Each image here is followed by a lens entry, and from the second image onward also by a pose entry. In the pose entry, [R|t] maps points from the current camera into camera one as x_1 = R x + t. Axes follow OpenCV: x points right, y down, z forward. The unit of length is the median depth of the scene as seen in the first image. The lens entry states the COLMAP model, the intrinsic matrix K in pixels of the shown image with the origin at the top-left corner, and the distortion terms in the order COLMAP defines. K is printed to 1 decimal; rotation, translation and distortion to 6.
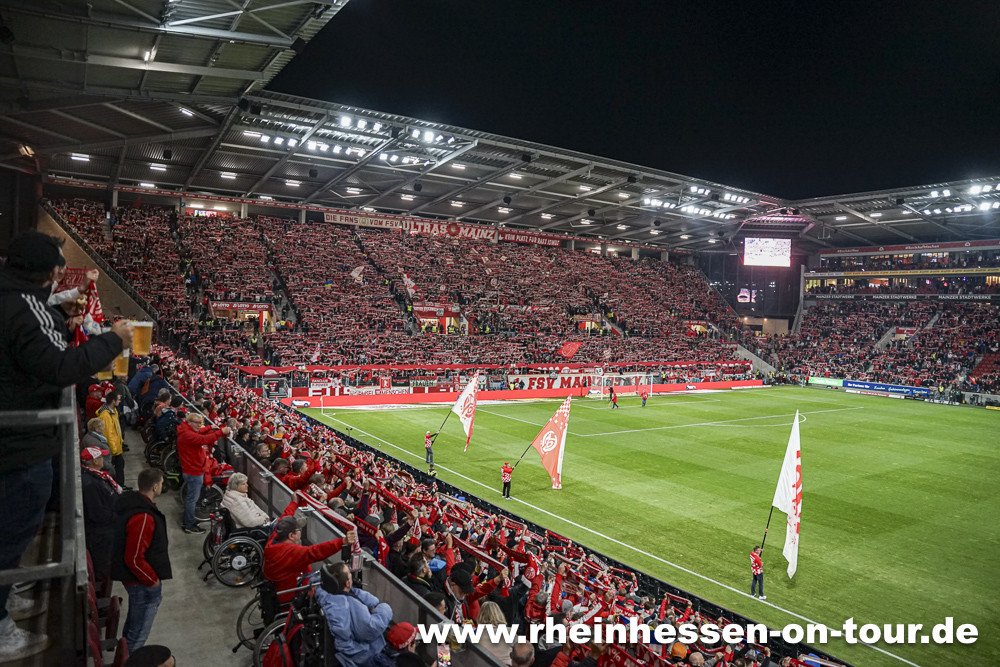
lens RADIAL K [[699.5, 0, 505.6], [0, 699.5, 333.5], [0, 0, 1]] dist [-0.145874, 0.060590]
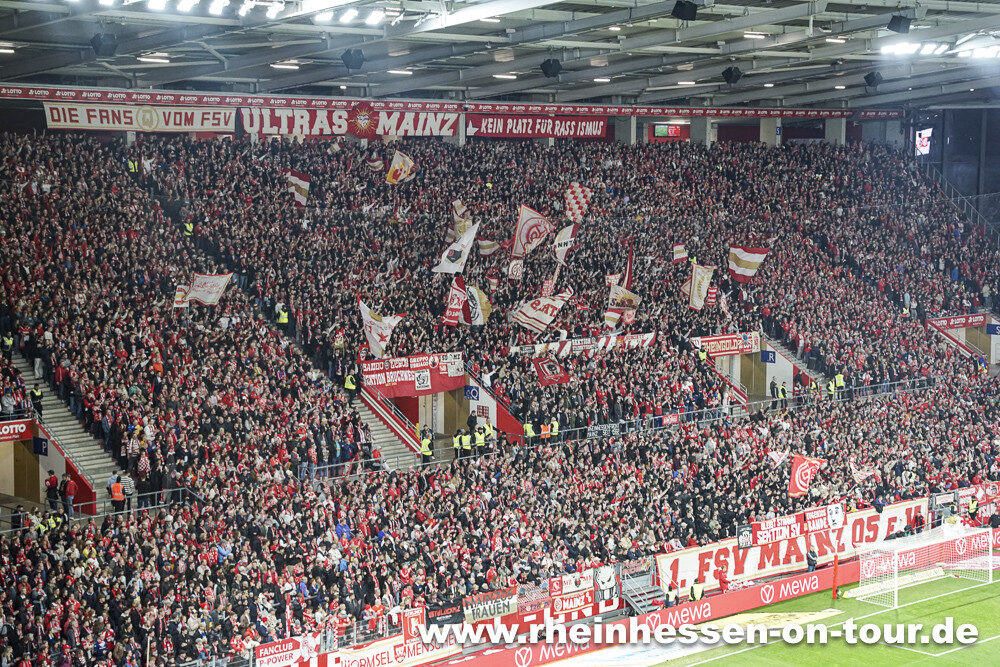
lens RADIAL K [[1920.7, 0, 502.7], [0, 1920.7, 332.2], [0, 0, 1]] dist [0.356357, 0.000000]
pose [[0.981317, -0.053074, 0.184931, -0.274563], [0.039282, 0.996221, 0.077461, -0.154169], [-0.188343, -0.068749, 0.979694, -0.069638]]
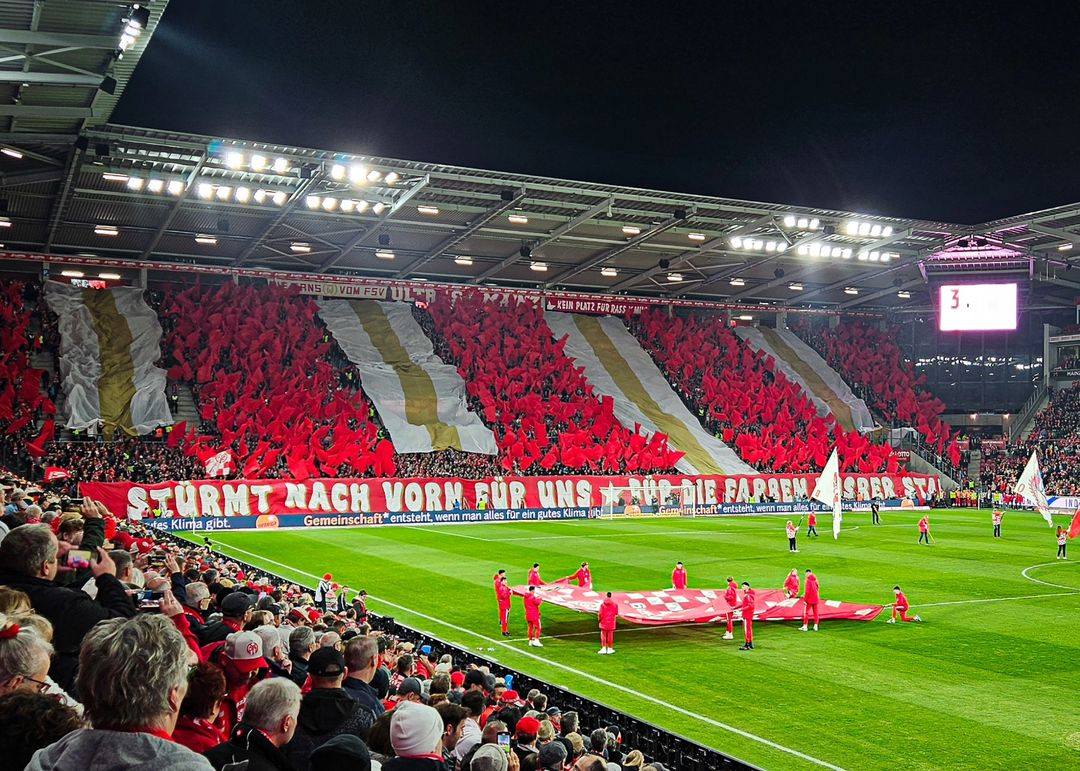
lens RADIAL K [[1316.3, 0, 682.9], [0, 1316.3, 468.9], [0, 0, 1]] dist [0.079463, 0.000000]
pose [[0.996788, -0.034519, -0.072271, 0.295648], [0.033485, 0.999319, -0.015474, 0.061228], [0.072756, 0.013004, 0.997265, -0.361624]]
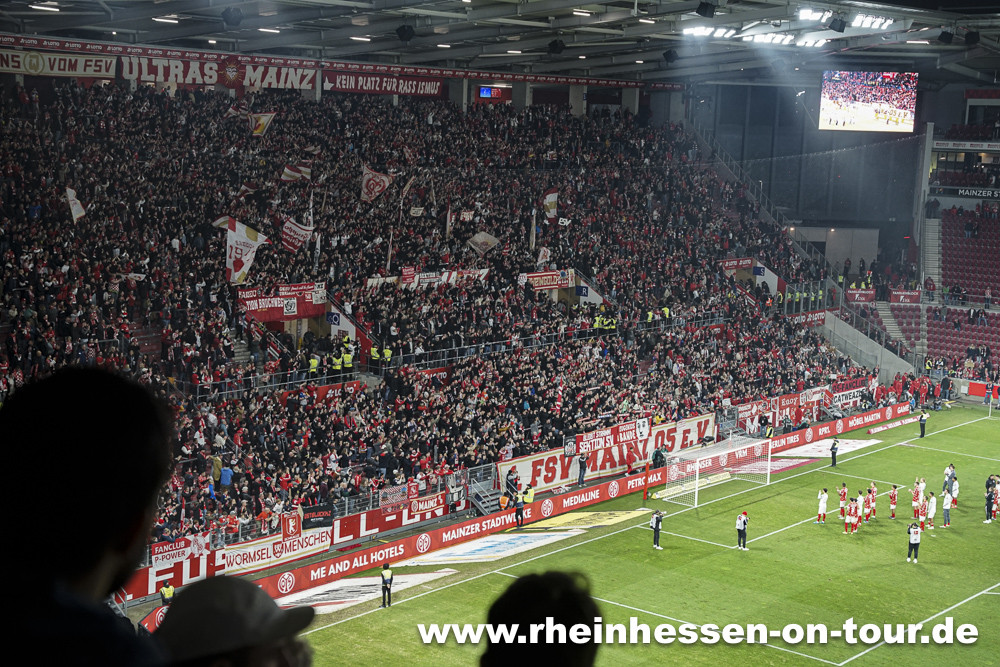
lens RADIAL K [[1616.6, 0, 504.0], [0, 1616.6, 337.7], [0, 0, 1]] dist [0.221937, 0.000000]
pose [[0.954007, -0.044368, 0.296484, -0.299728], [0.006607, 0.991859, 0.127169, -0.156297], [-0.299713, -0.119361, 0.946533, -0.017518]]
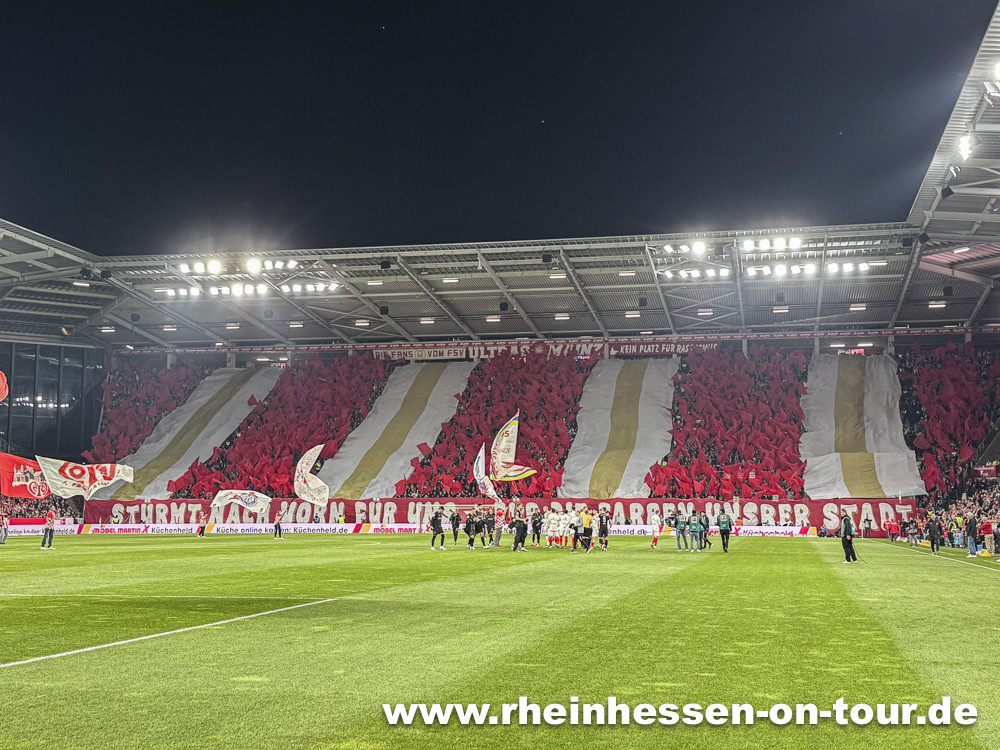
lens RADIAL K [[1339.2, 0, 501.9], [0, 1339.2, 384.3], [0, 0, 1]] dist [0.117622, 0.000000]
pose [[0.692882, -0.111196, -0.712426, 1.290269], [0.003113, 0.988490, -0.151257, 0.152698], [0.721045, 0.102585, 0.685253, -0.050548]]
